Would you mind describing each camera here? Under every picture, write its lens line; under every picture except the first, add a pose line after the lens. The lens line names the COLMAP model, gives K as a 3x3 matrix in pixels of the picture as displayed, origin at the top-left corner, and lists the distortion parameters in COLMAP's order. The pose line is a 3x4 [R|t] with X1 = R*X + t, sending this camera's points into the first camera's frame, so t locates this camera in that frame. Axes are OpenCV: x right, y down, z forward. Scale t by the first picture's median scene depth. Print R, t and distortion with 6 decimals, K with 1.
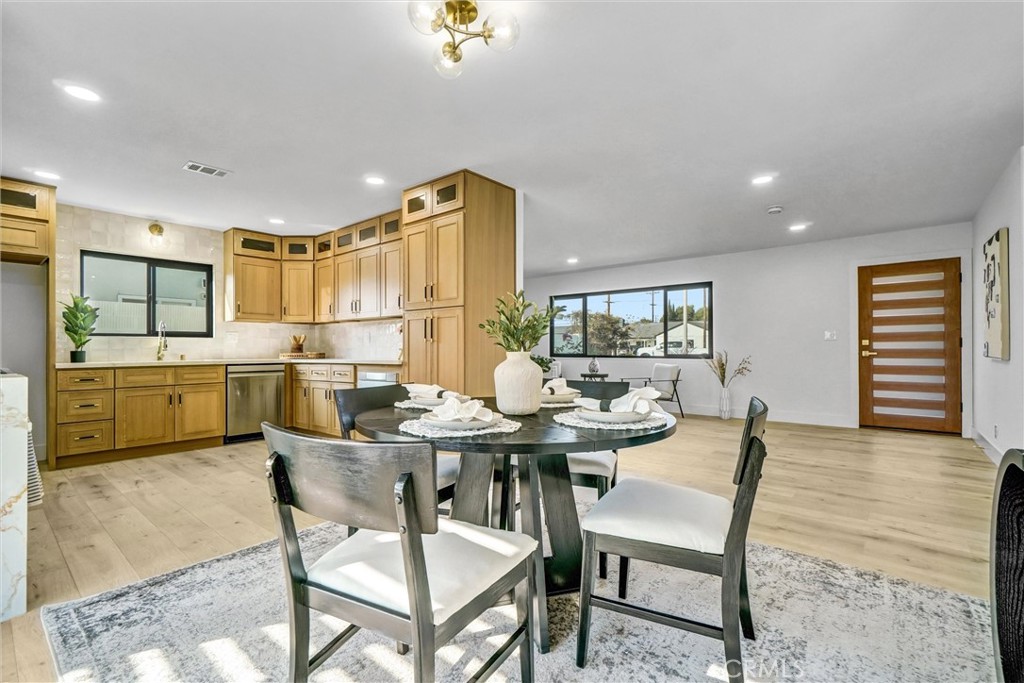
lens RADIAL K [[452.7, 0, 505.0], [0, 452.7, 344.9], [0, 0, 1]] dist [-0.010075, 0.002965]
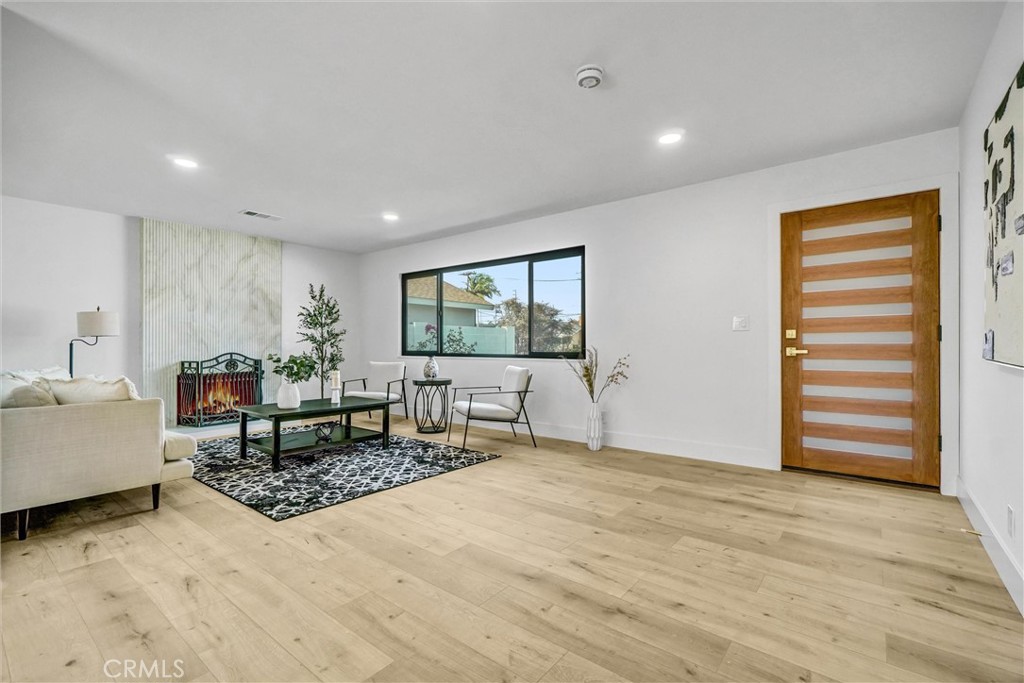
lens RADIAL K [[452.7, 0, 506.3], [0, 452.7, 341.7], [0, 0, 1]] dist [-0.010075, 0.002965]
pose [[0.999693, -0.001060, 0.024752, 0.430178], [0.000967, 0.999992, 0.003758, 0.002744], [-0.024756, -0.003733, 0.999687, 0.422987]]
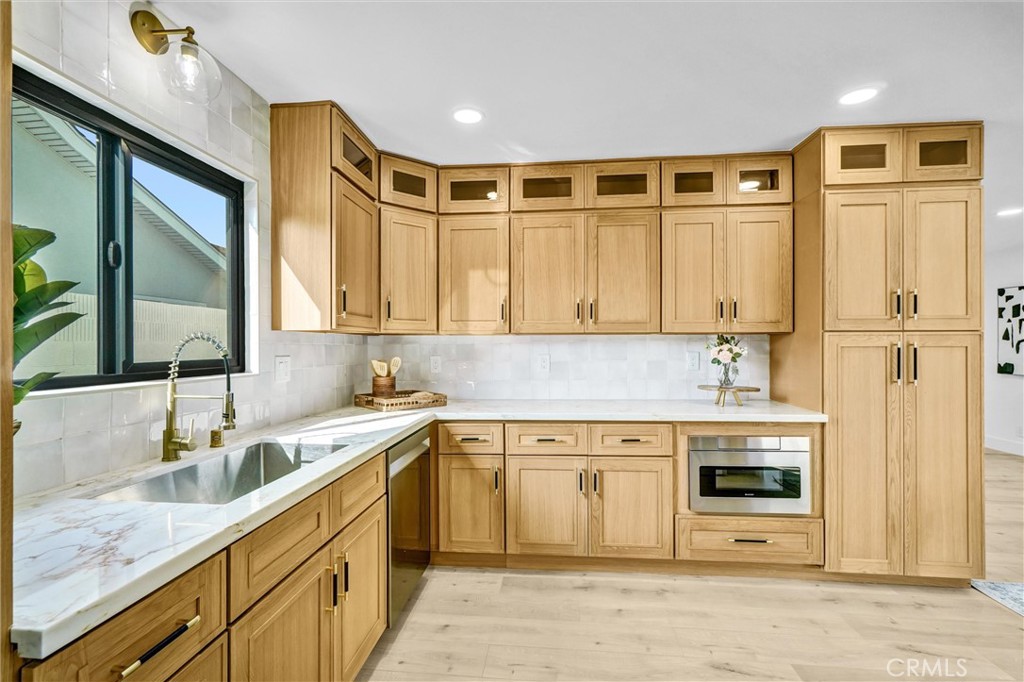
lens RADIAL K [[452.7, 0, 503.0], [0, 452.7, 346.1], [0, 0, 1]] dist [-0.010075, 0.002965]
pose [[0.831667, 0.001751, 0.555272, -0.701096], [-0.006143, 0.999963, 0.006048, -0.043877], [-0.555240, -0.008441, 0.831647, 0.576887]]
